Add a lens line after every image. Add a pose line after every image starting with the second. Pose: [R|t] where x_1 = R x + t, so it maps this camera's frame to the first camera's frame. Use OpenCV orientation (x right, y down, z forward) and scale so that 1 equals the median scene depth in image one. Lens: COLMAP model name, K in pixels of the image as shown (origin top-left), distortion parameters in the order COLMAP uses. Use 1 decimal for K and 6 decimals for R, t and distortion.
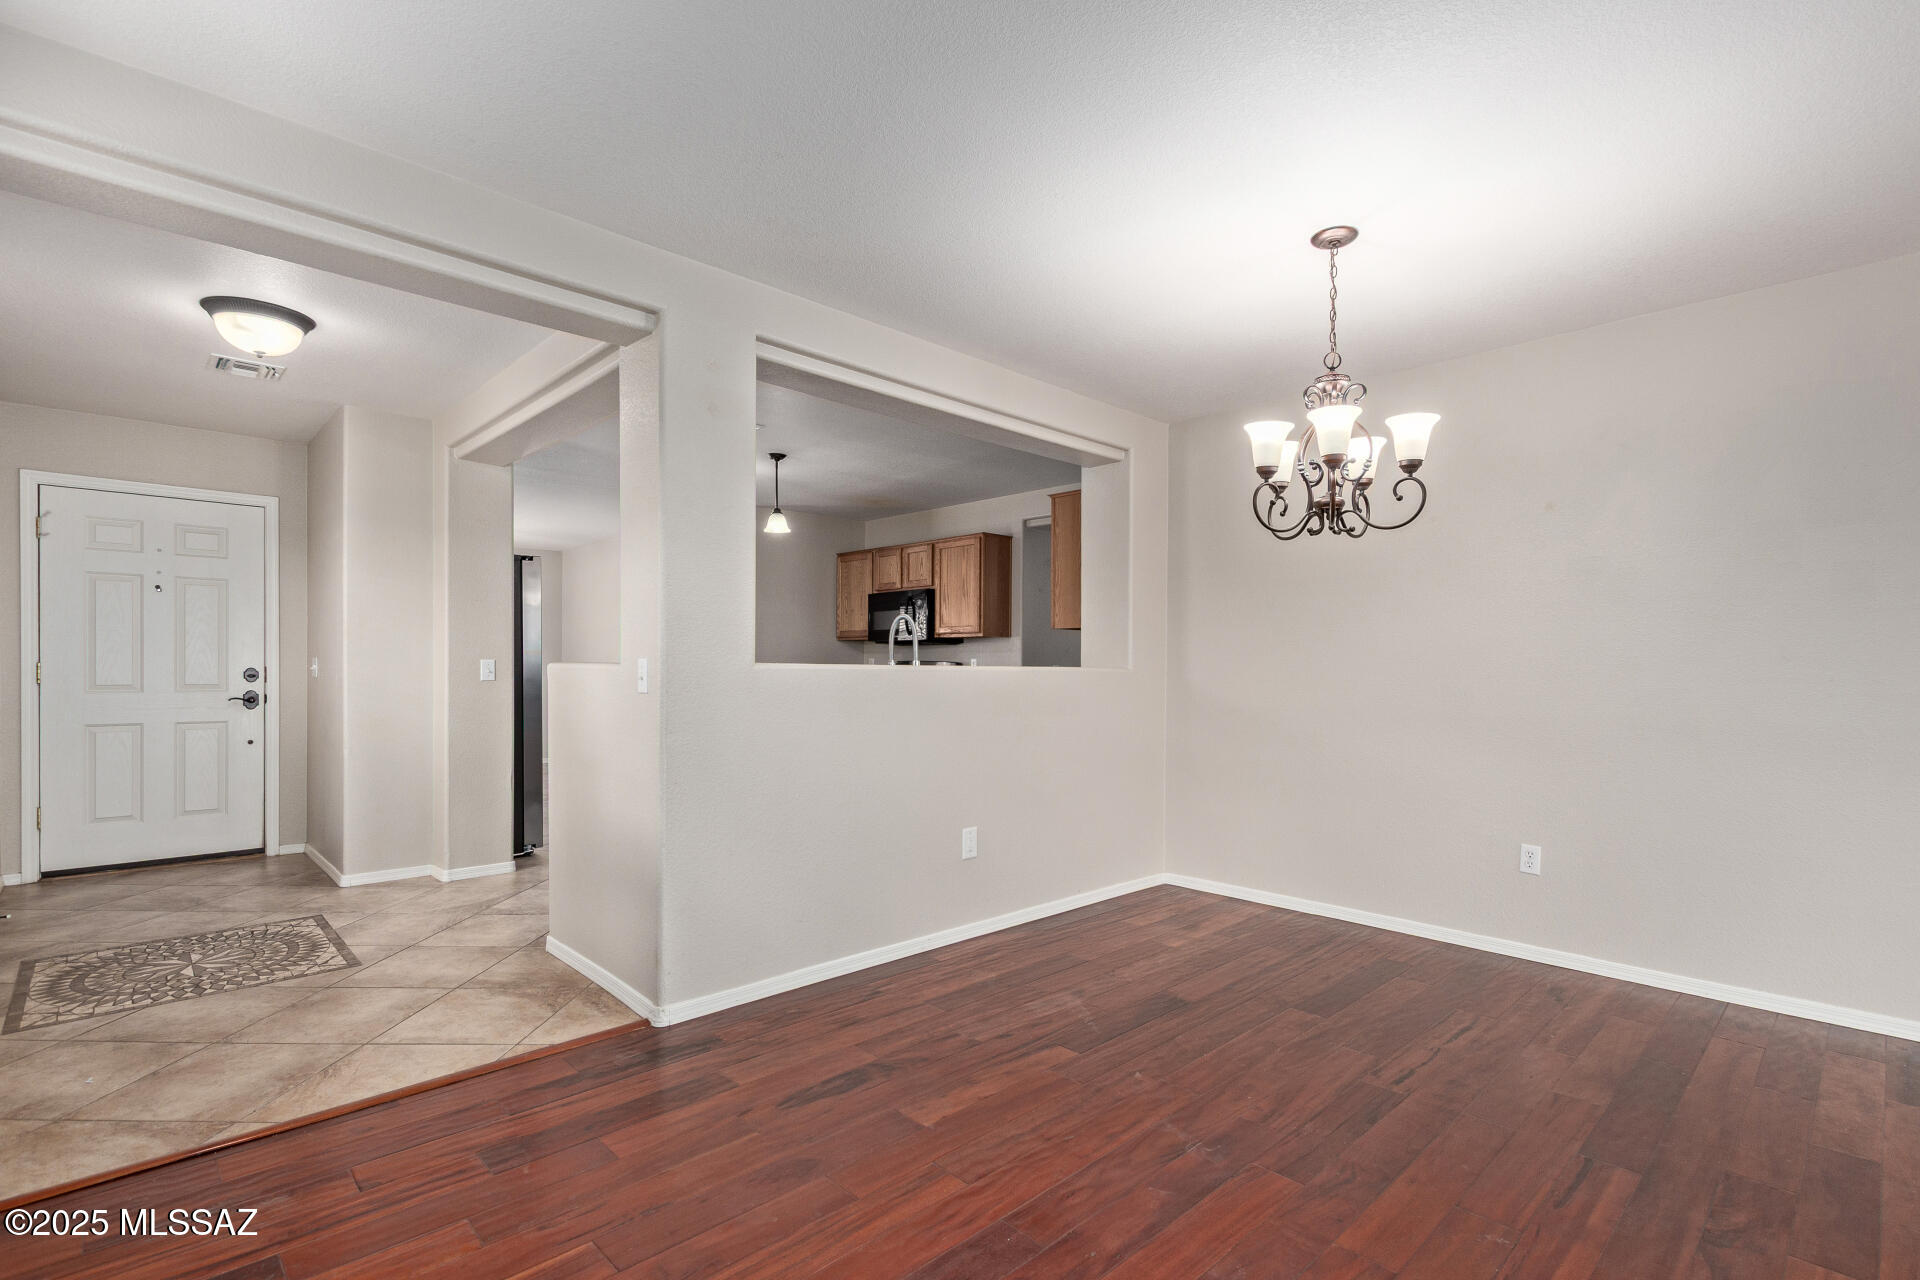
lens RADIAL K [[890.2, 0, 968.1], [0, 890.2, 668.8], [0, 0, 1]] dist [0.008168, 0.000040]
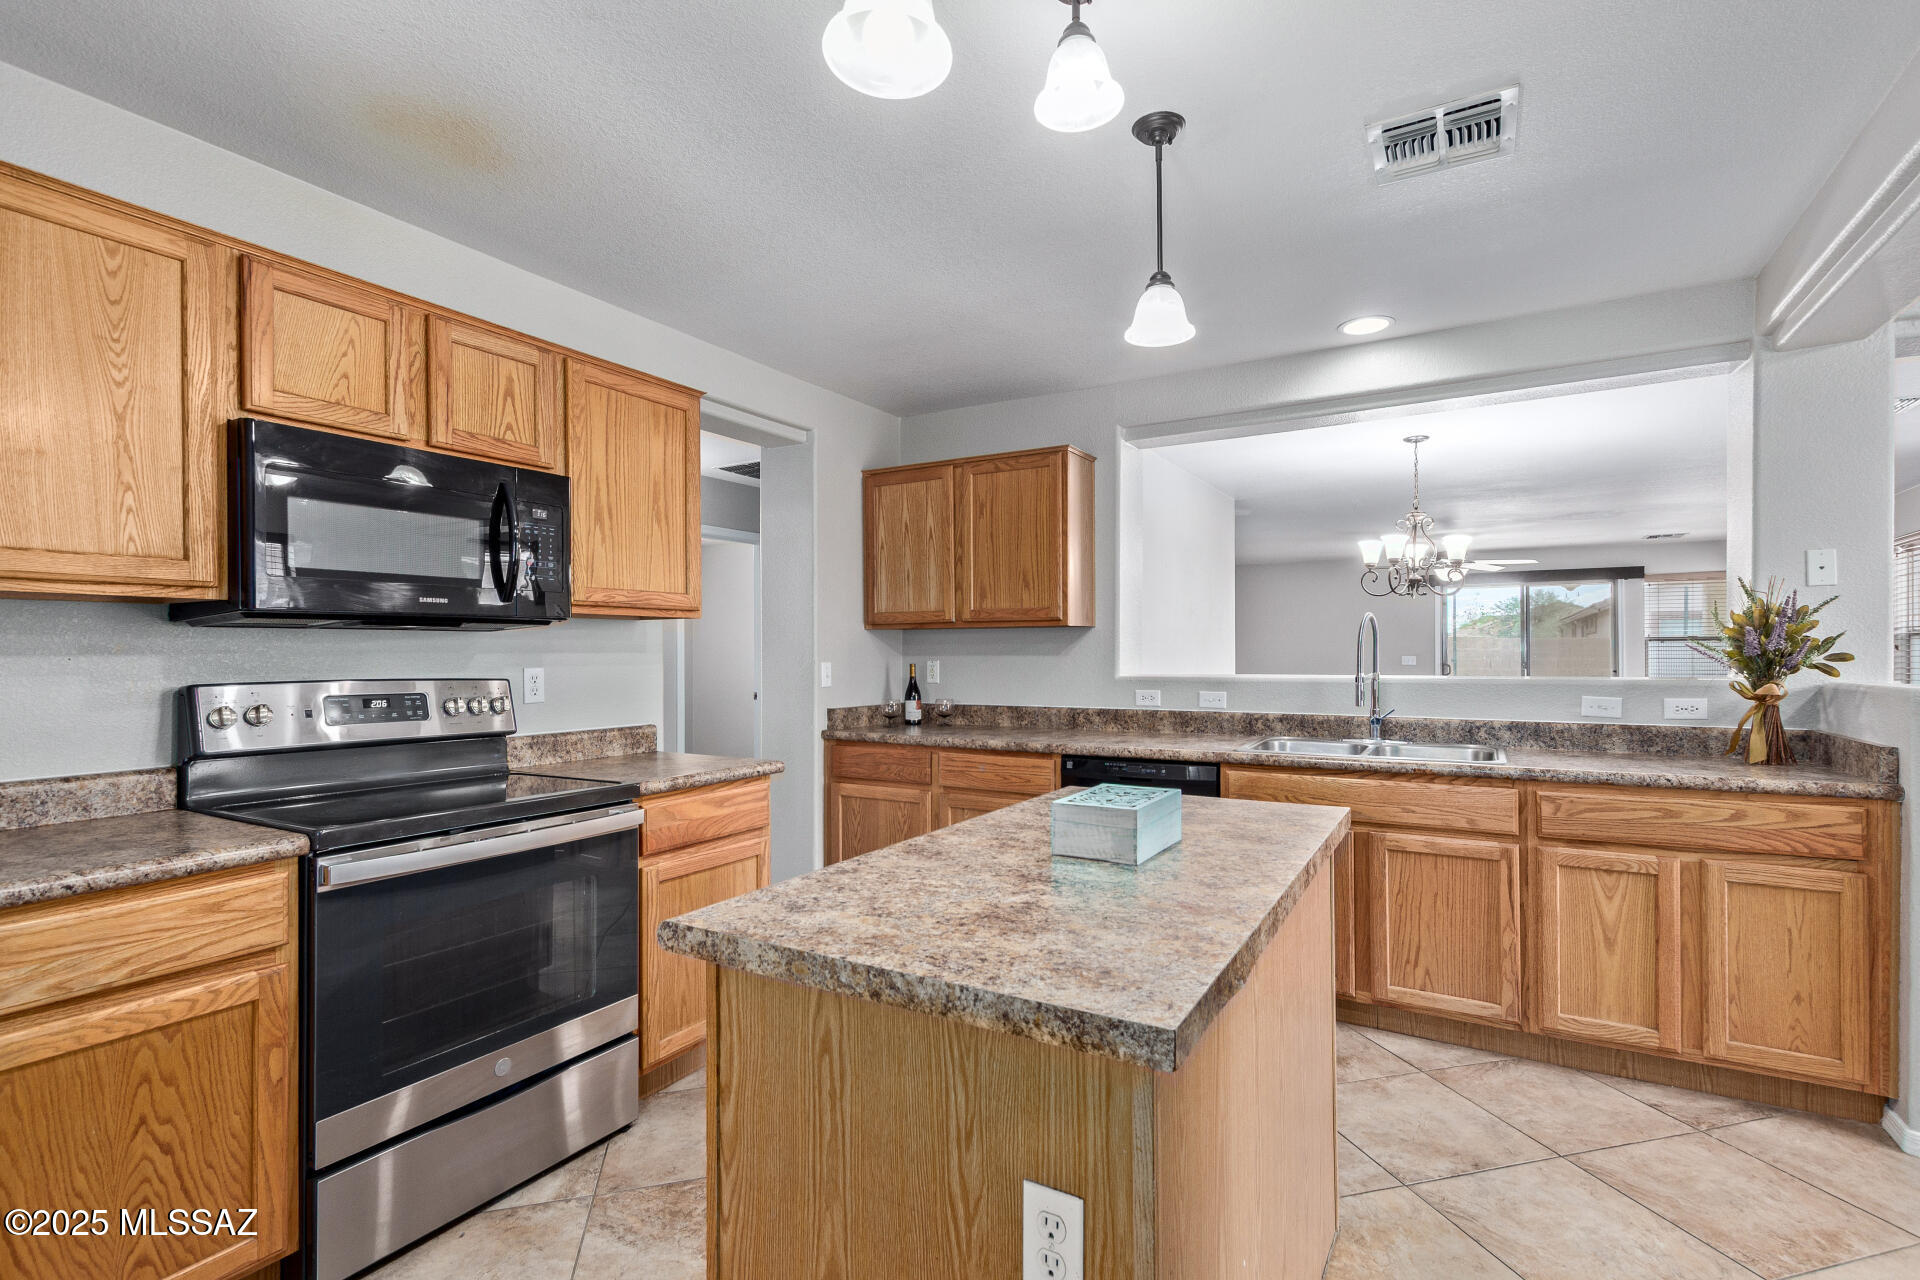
lens RADIAL K [[882.2, 0, 973.3], [0, 882.2, 651.1], [0, 0, 1]] dist [0.004018, -0.001382]
pose [[-0.274677, -0.005775, 0.961519, -0.683304], [0.004946, 0.999960, 0.007418, -0.033916], [-0.961524, 0.006793, -0.274638, 1.473671]]
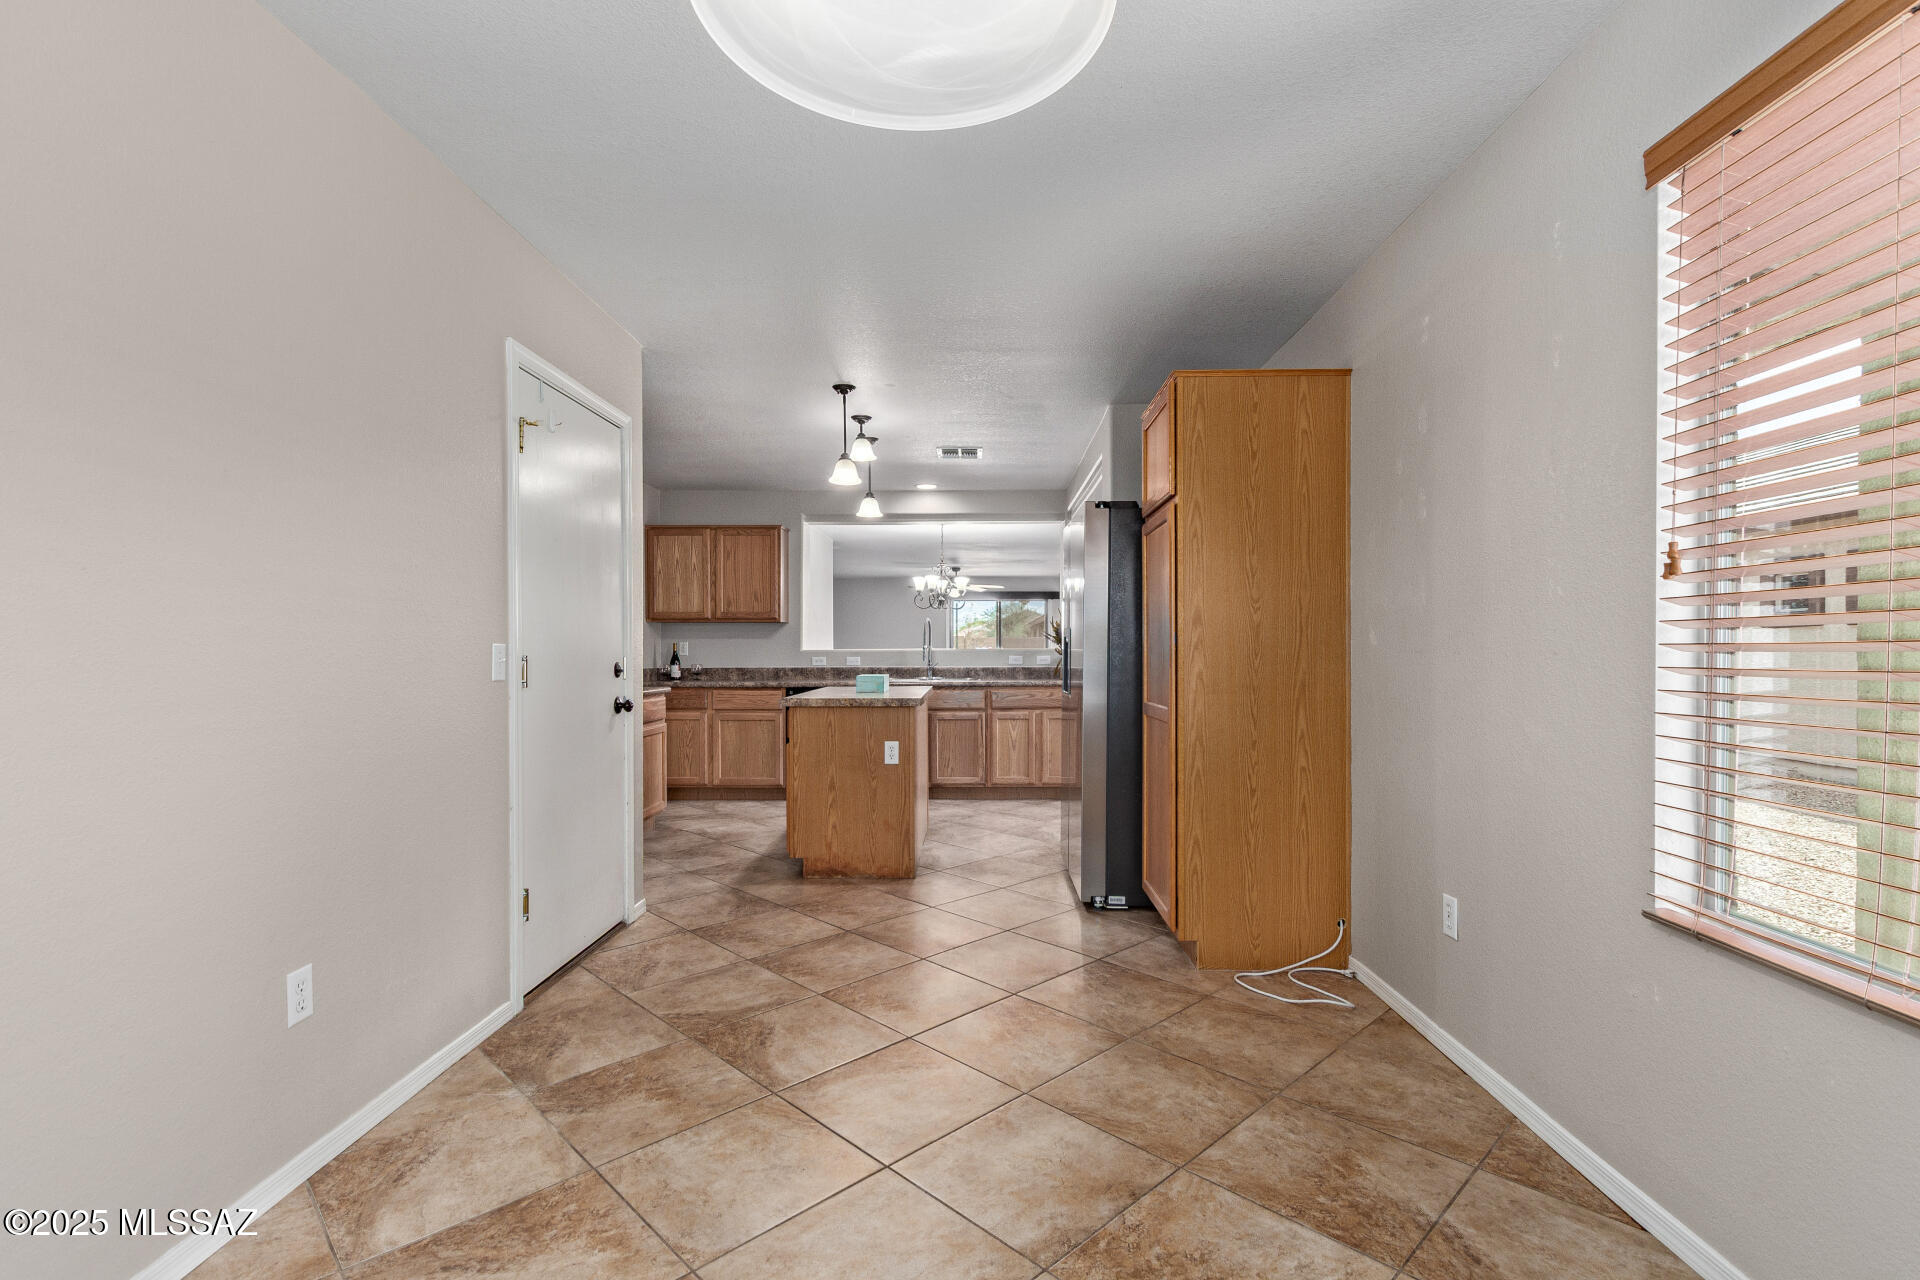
lens RADIAL K [[890.2, 0, 968.1], [0, 890.2, 668.8], [0, 0, 1]] dist [0.008168, 0.000040]
pose [[-0.711012, -0.022632, 0.702815, -1.258367], [-0.002293, 0.999551, 0.029868, -0.016081], [-0.703176, 0.019625, -0.710745, 2.055489]]
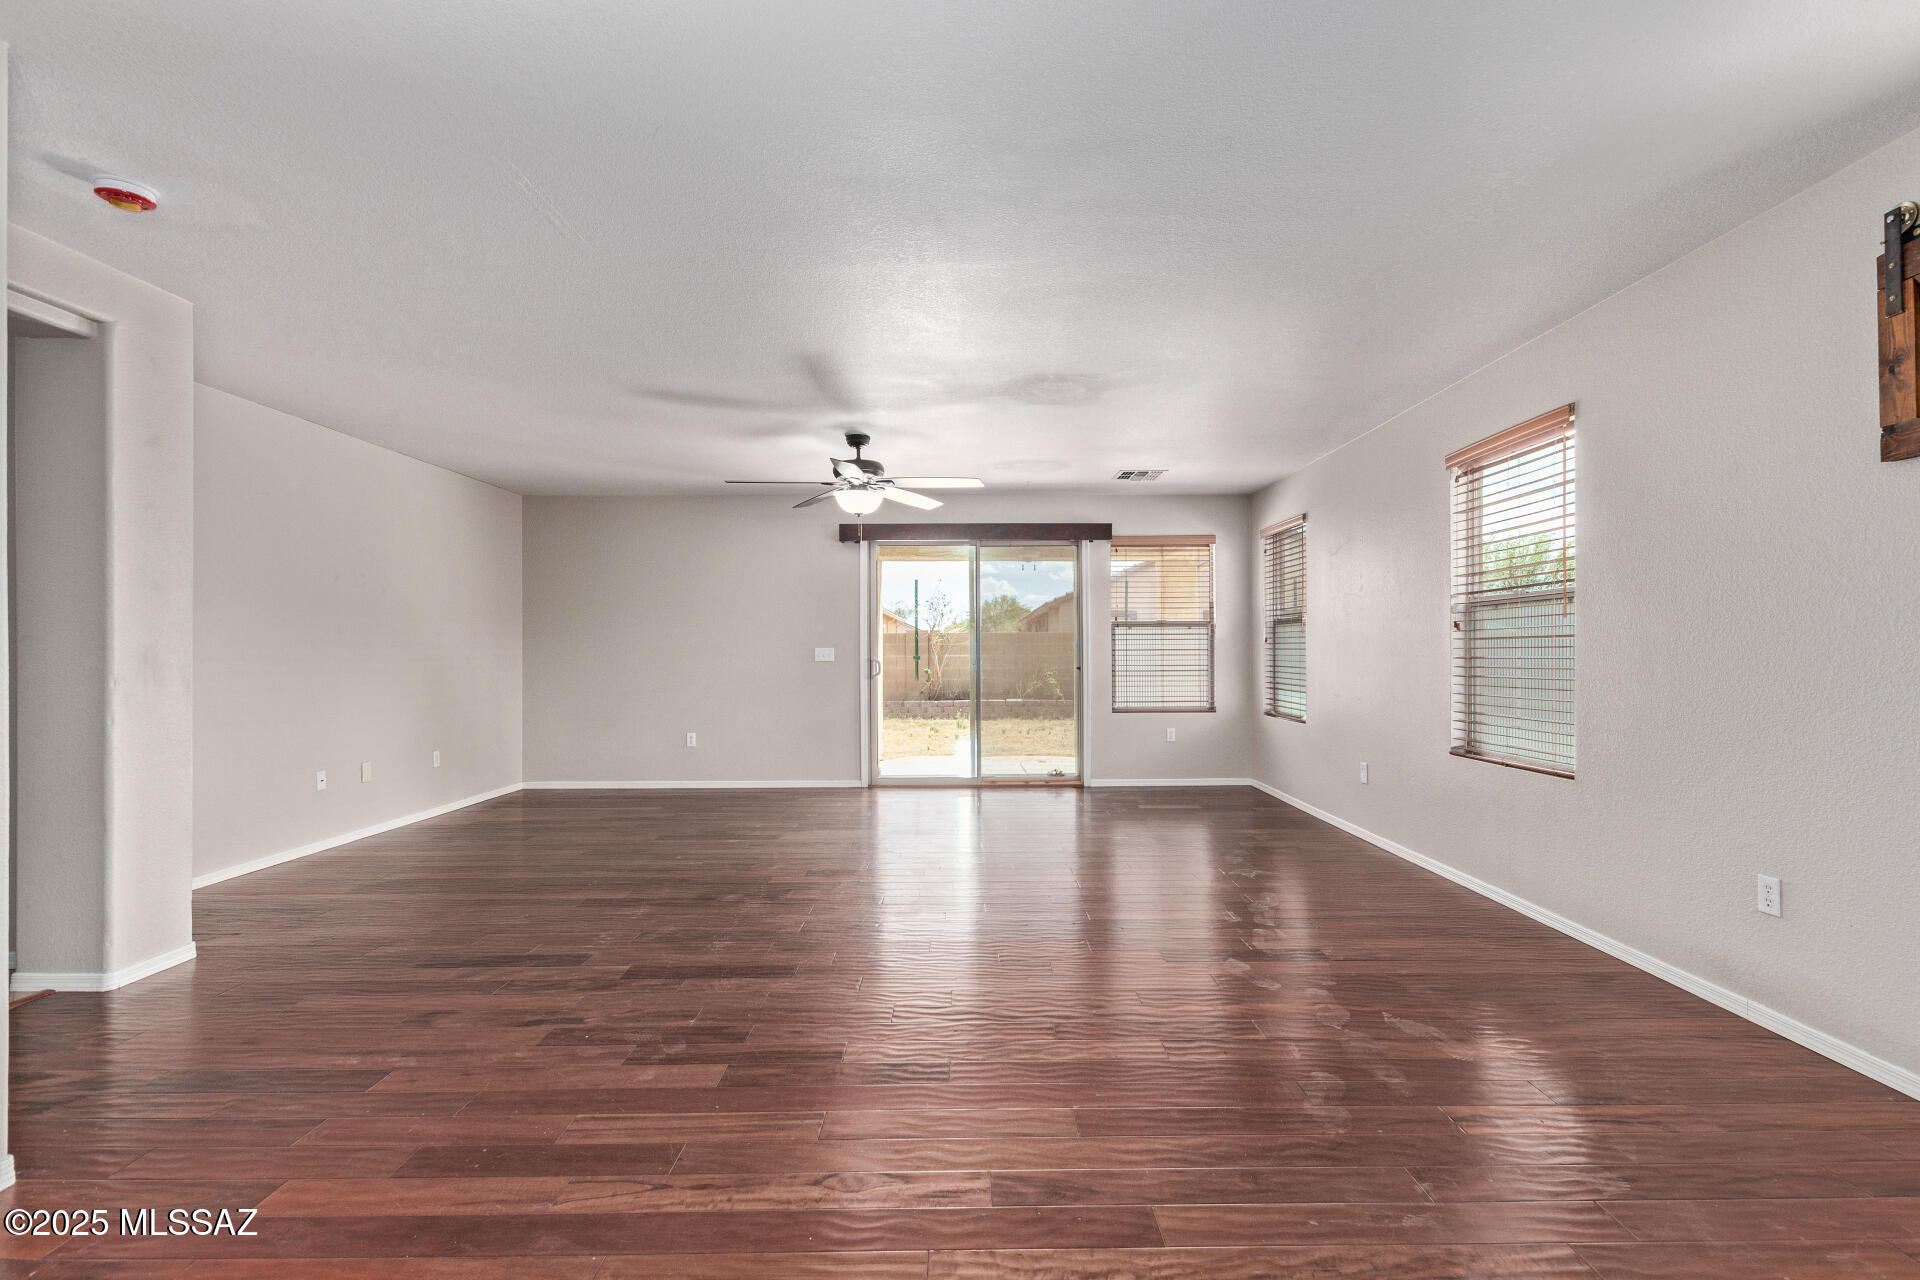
lens RADIAL K [[885.1, 0, 974.7], [0, 885.1, 649.7], [0, 0, 1]] dist [0.001490, -0.000297]
pose [[-0.727506, -0.003386, 0.686093, 0.079395], [0.000510, 0.999985, 0.005476, 0.000970], [-0.686101, 0.004333, -0.727494, 0.568606]]
